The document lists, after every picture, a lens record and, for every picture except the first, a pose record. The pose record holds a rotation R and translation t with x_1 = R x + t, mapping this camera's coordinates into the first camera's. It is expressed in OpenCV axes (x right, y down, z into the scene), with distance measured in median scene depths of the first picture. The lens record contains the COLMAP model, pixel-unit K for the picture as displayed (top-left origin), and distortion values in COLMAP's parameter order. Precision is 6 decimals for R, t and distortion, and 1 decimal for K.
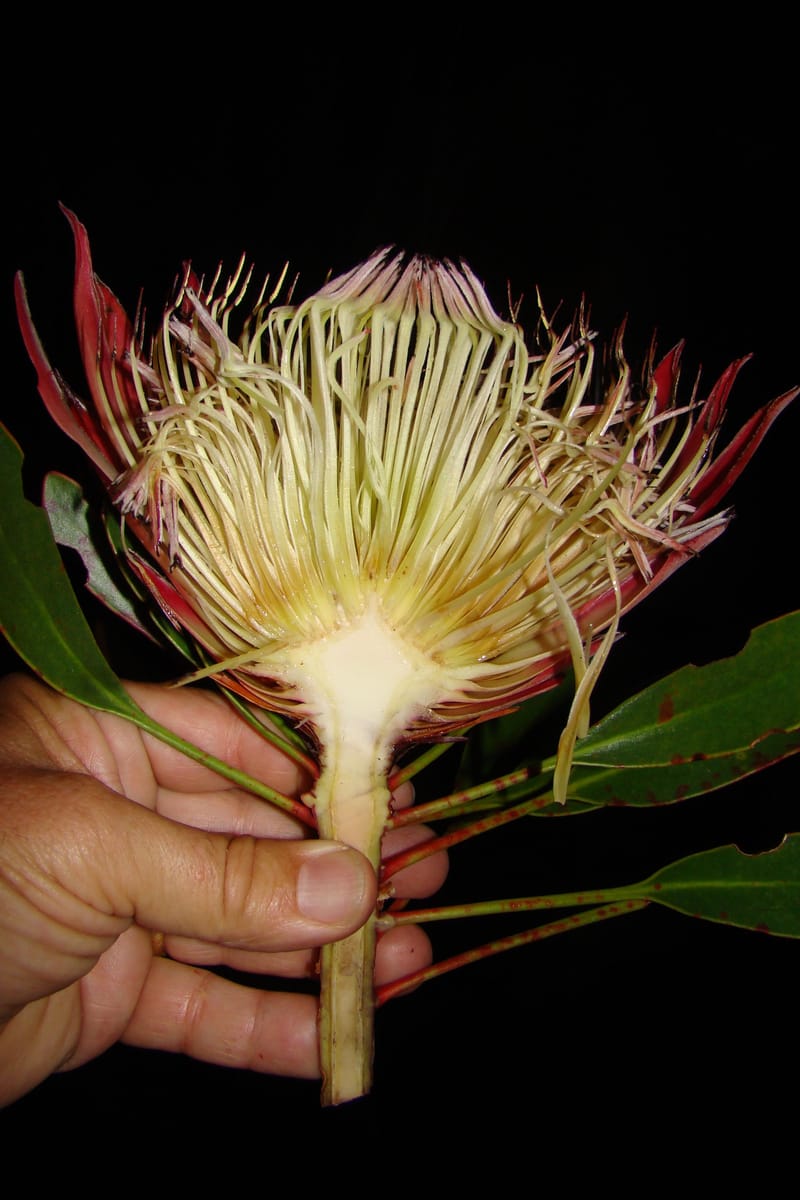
lens RADIAL K [[1108.6, 0, 410.3], [0, 1108.6, 624.6], [0, 0, 1]] dist [-0.194390, 0.124676]
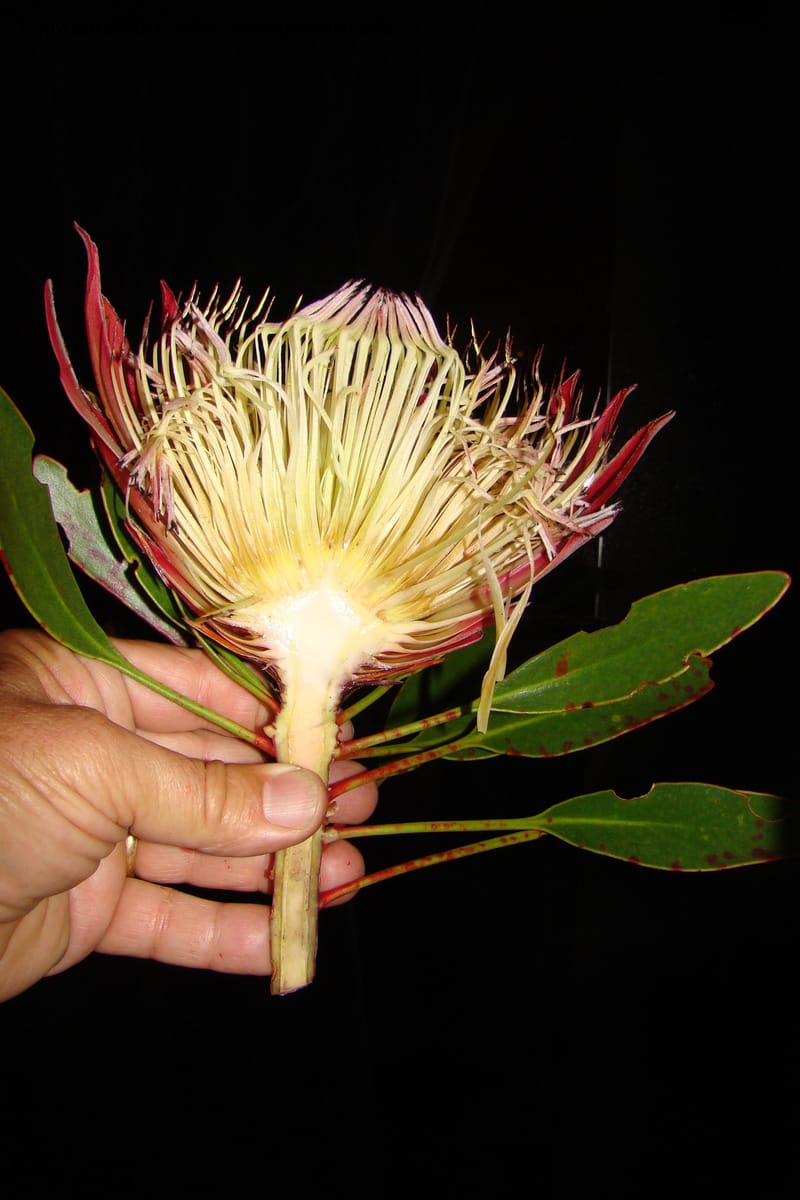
lens RADIAL K [[1096.7, 0, 396.7], [0, 1096.7, 632.7], [0, 0, 1]] dist [-0.188177, 0.133336]
pose [[0.993415, 0.030618, 0.110404, -0.091813], [-0.028647, 0.999401, -0.019392, 0.072187], [-0.110932, 0.016102, 0.993698, -0.207922]]
